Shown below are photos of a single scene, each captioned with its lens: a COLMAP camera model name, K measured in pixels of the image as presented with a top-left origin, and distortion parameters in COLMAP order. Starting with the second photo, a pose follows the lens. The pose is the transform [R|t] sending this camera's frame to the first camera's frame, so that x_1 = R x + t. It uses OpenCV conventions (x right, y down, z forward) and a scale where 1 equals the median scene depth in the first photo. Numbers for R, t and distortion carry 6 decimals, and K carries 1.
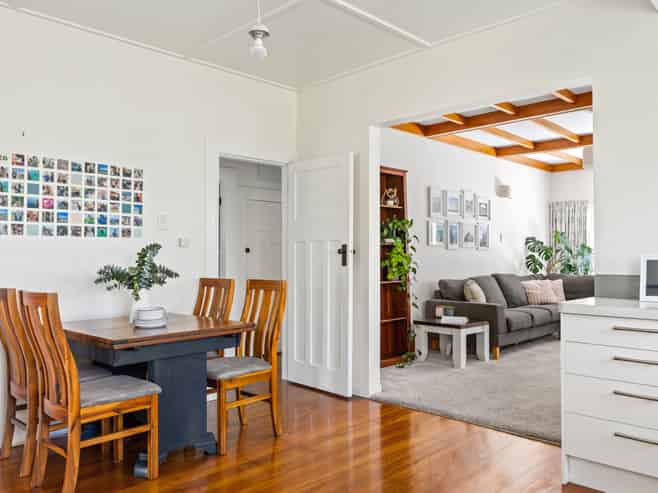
lens RADIAL K [[544.7, 0, 329.0], [0, 544.7, 246.5], [0, 0, 1]] dist [0.115852, 0.000967]
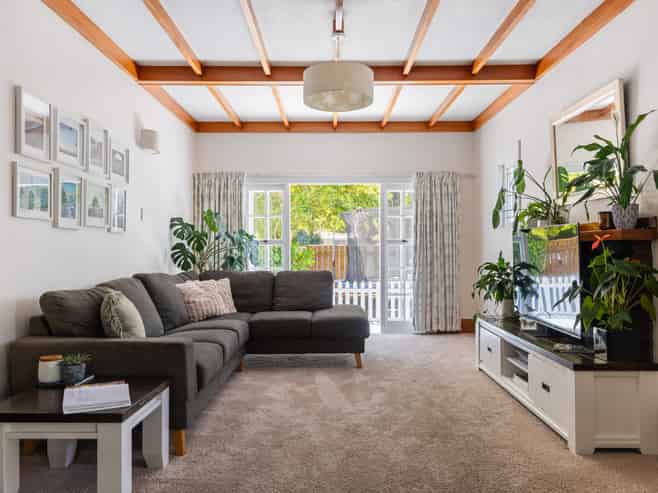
lens RADIAL K [[508.8, 0, 329.0], [0, 508.8, 246.5], [0, 0, 1]] dist [-0.003604, -0.000352]
pose [[0.717063, 0.007116, 0.696972, 0.067849], [-0.013088, 0.999909, 0.003255, 0.015871], [-0.696885, -0.011456, 0.717091, 0.462743]]
